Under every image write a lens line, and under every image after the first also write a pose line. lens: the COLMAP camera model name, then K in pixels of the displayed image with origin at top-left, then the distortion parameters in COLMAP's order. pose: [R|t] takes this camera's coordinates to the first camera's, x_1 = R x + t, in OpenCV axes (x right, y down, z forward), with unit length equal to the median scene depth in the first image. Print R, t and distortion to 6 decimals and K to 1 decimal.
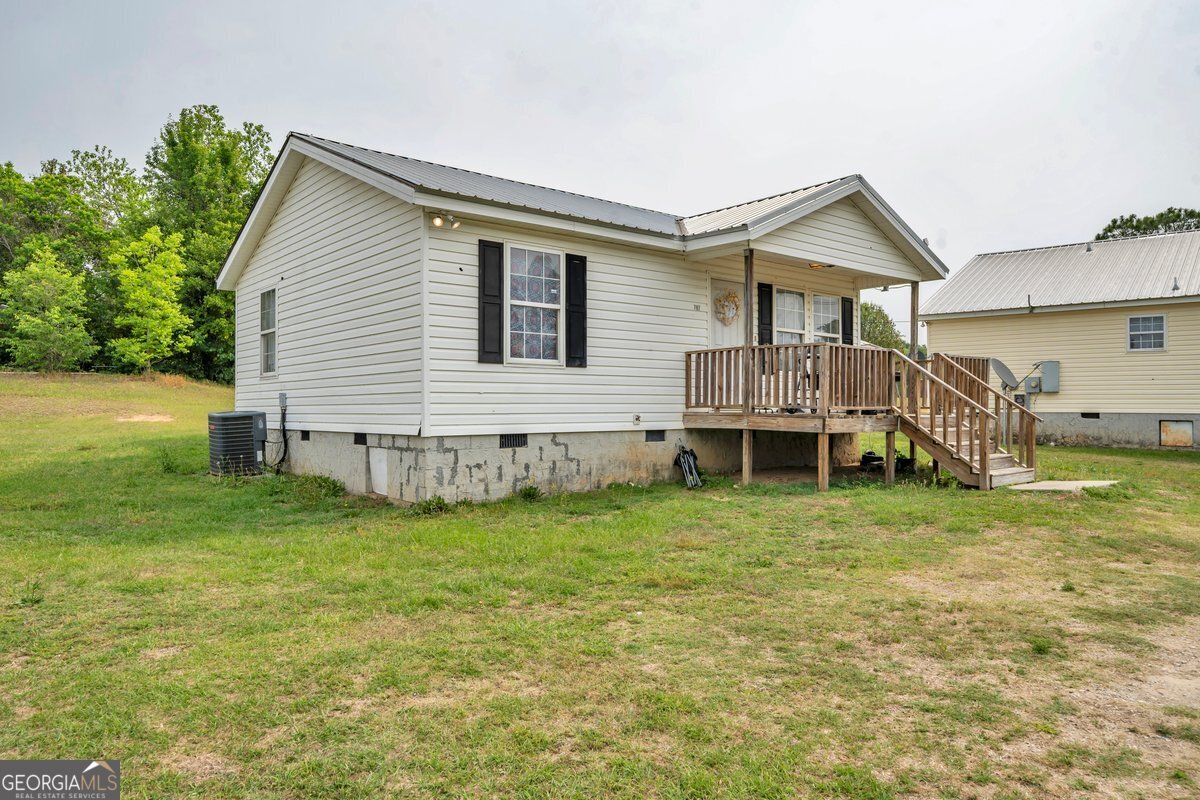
lens RADIAL K [[823.8, 0, 600.0], [0, 823.8, 400.0], [0, 0, 1]] dist [-0.015201, -0.000374]
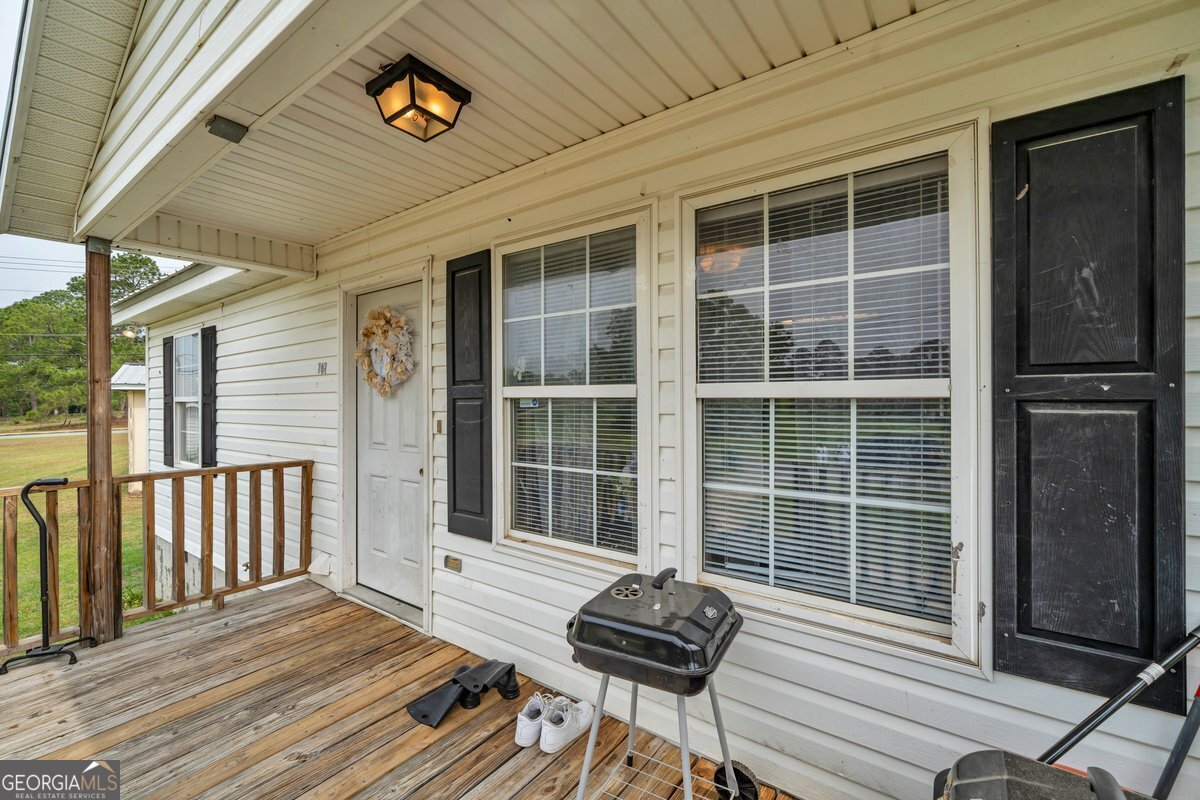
lens RADIAL K [[499.5, 0, 600.0], [0, 499.5, 400.0], [0, 0, 1]] dist [-0.001080, -0.000029]
pose [[0.237729, -0.001813, -0.971330, 0.509059], [0.018013, 0.999835, 0.002543, -0.105974], [0.971165, -0.018101, 0.237722, 1.261930]]
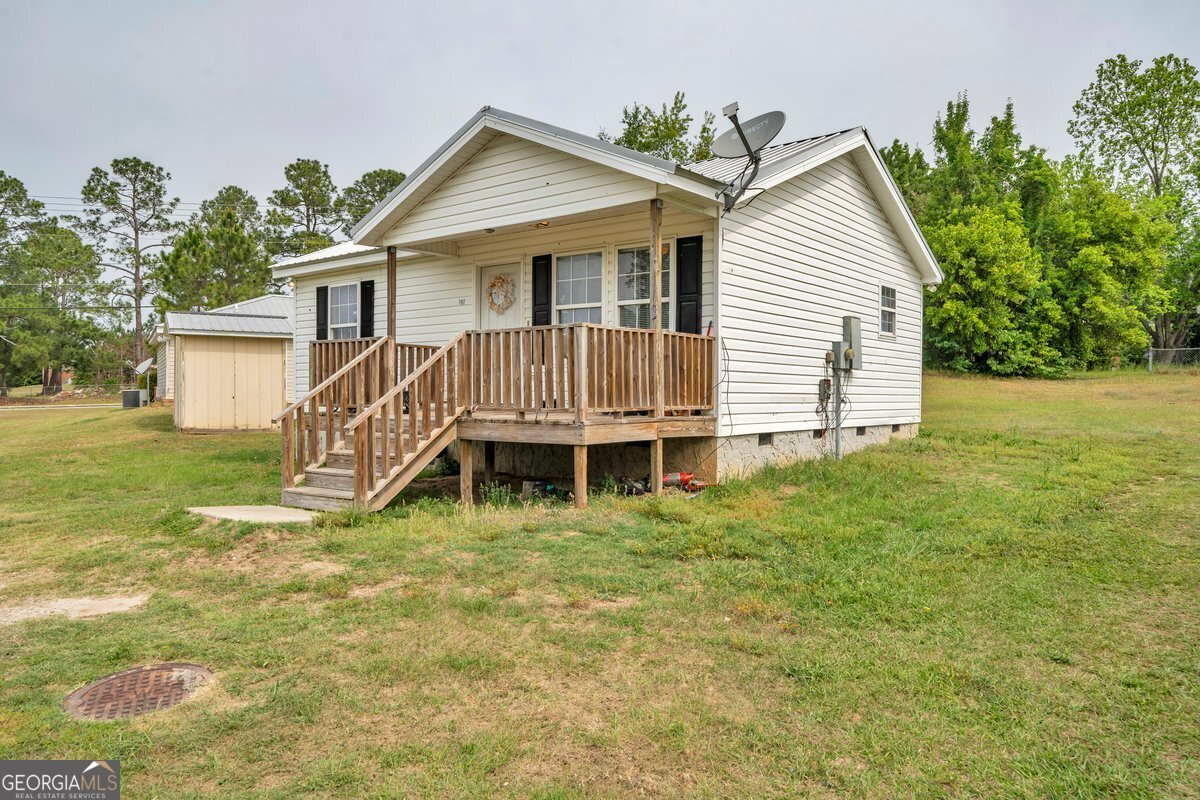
lens RADIAL K [[823.8, 0, 600.0], [0, 823.8, 400.0], [0, 0, 1]] dist [-0.015201, -0.000374]
pose [[0.190301, 0.009026, -0.981684, 1.300342], [0.007477, 0.999915, 0.010643, -0.004317], [0.981697, -0.009365, 0.190218, 1.129523]]
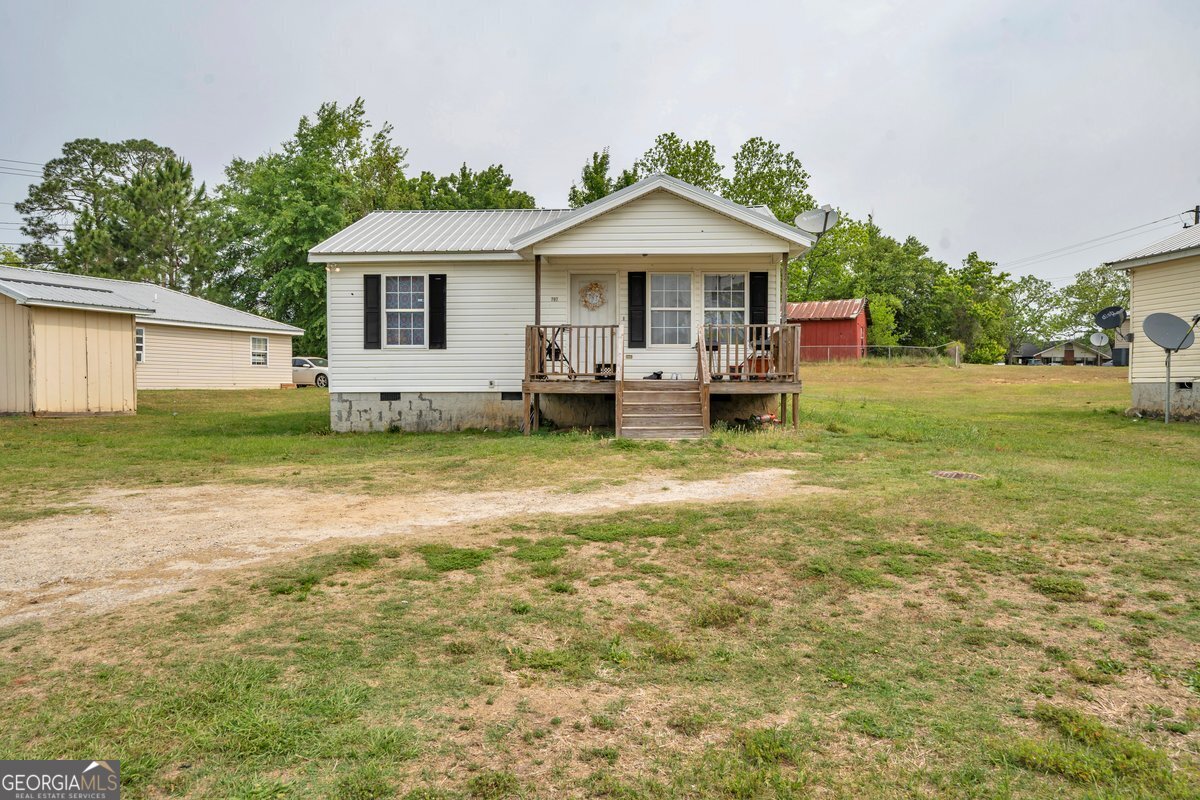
lens RADIAL K [[823.8, 0, 600.0], [0, 823.8, 400.0], [0, 0, 1]] dist [-0.015201, -0.000374]
pose [[0.723413, 0.007652, -0.690373, 1.248443], [0.007134, 0.999802, 0.018557, 0.028280], [0.690379, -0.018350, 0.723215, 0.115023]]
